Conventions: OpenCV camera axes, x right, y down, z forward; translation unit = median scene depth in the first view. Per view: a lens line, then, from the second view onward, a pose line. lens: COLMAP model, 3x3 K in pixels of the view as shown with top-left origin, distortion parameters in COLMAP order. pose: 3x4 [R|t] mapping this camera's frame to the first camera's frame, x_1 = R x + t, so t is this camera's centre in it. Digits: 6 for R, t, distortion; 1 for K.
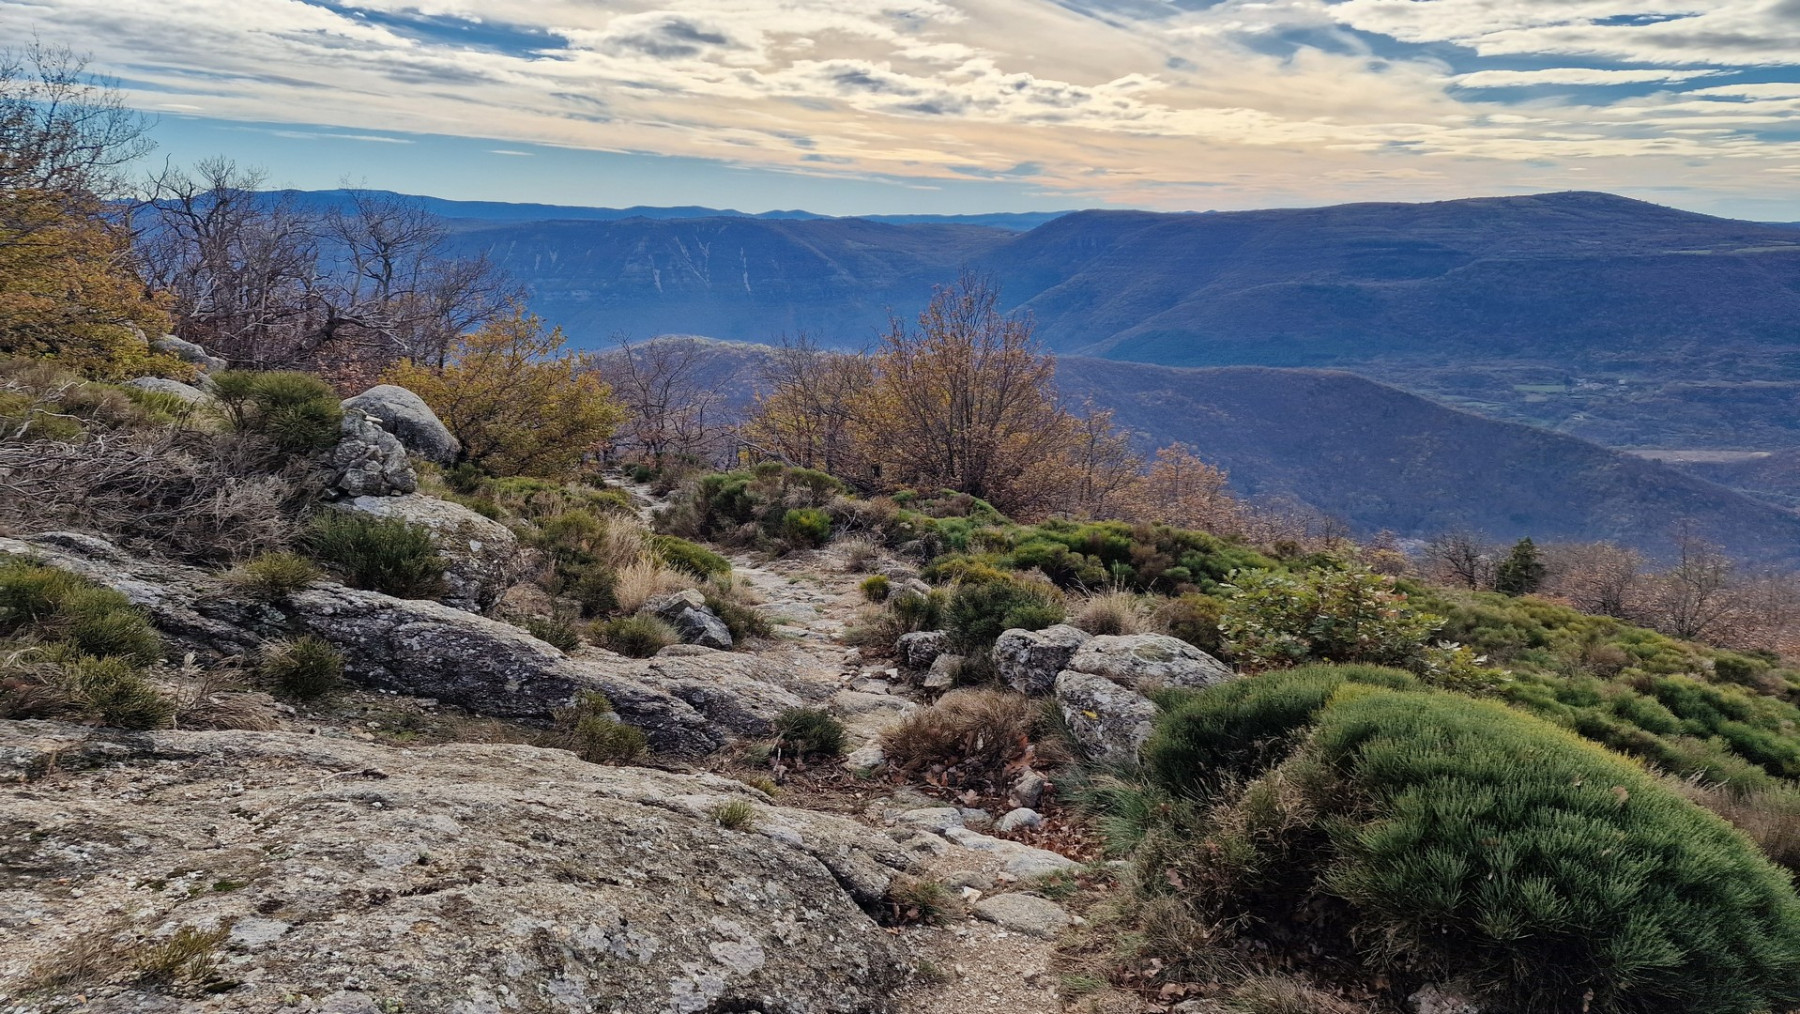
lens RADIAL K [[1110.5, 0, 891.1], [0, 1110.5, 518.9], [0, 0, 1]] dist [-0.005009, -0.014018]
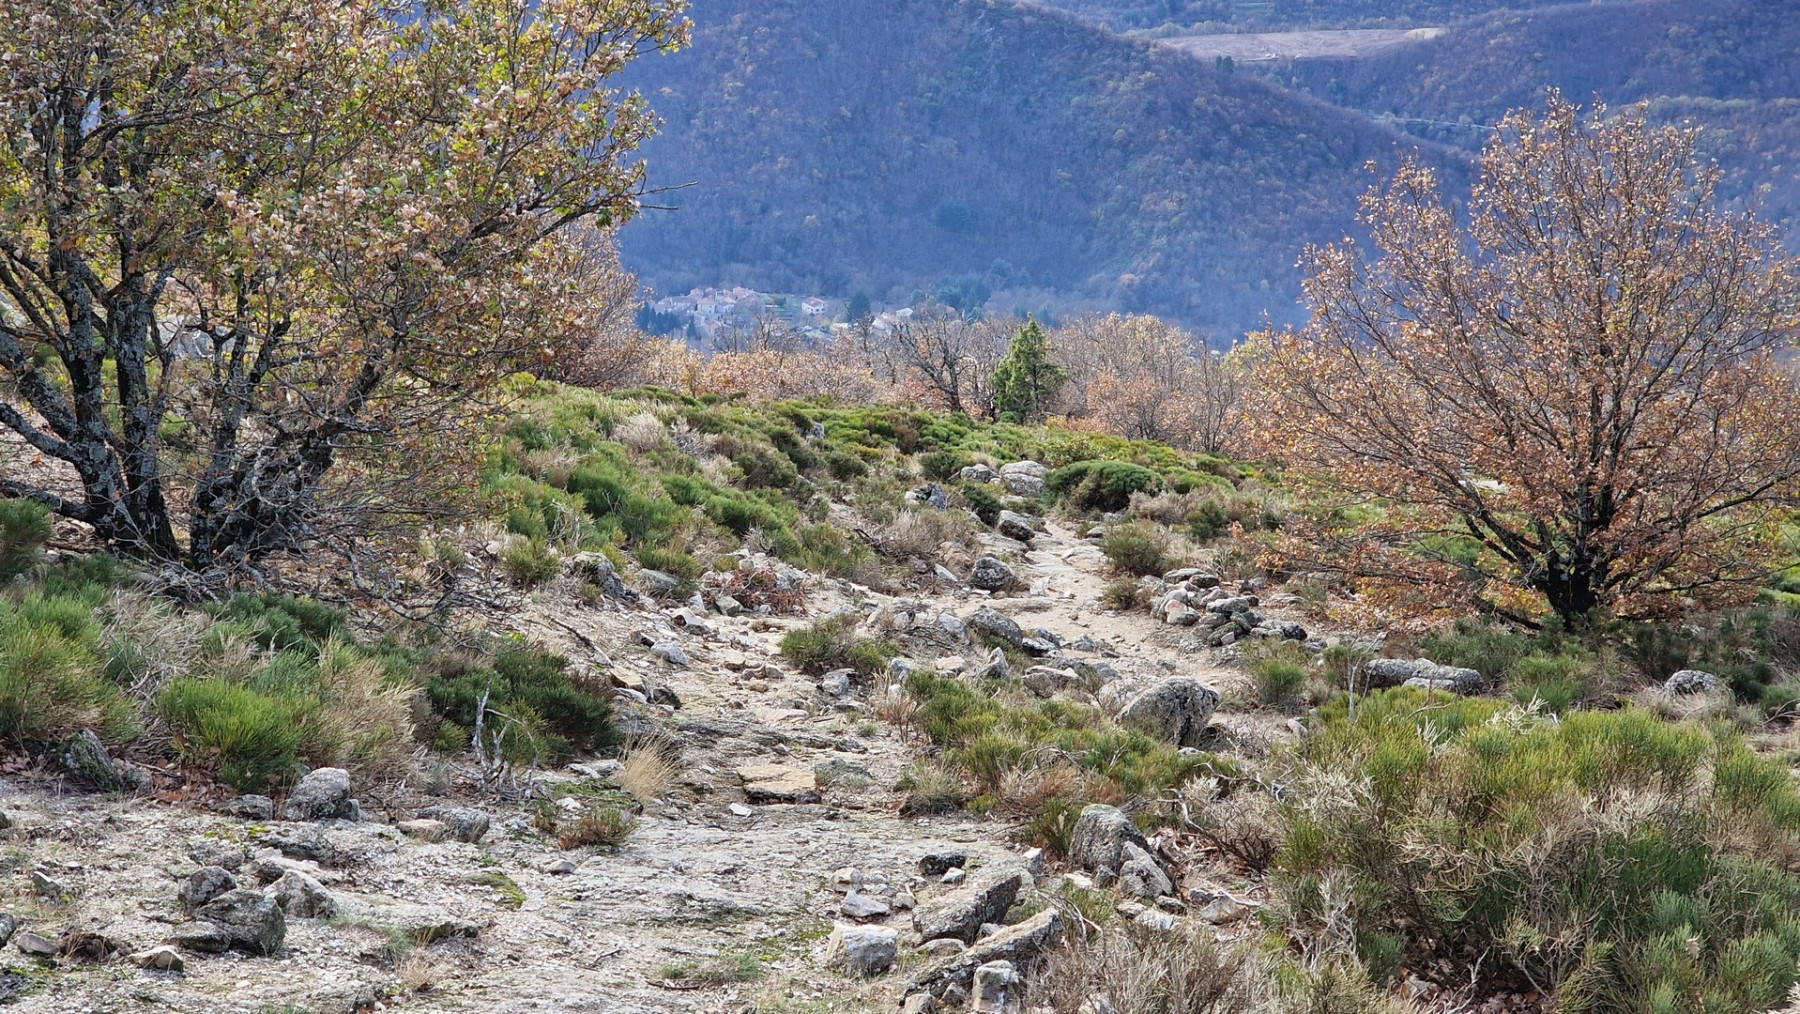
lens RADIAL K [[3665.7, 0, 900.4], [0, 3665.7, 506.8], [0, 0, 1]] dist [-0.062377, 0.000000]
pose [[0.869881, -0.106332, 0.481665, -0.122527], [0.071873, 0.993390, 0.089498, -0.017394], [-0.487998, -0.043234, 0.871774, -0.190423]]
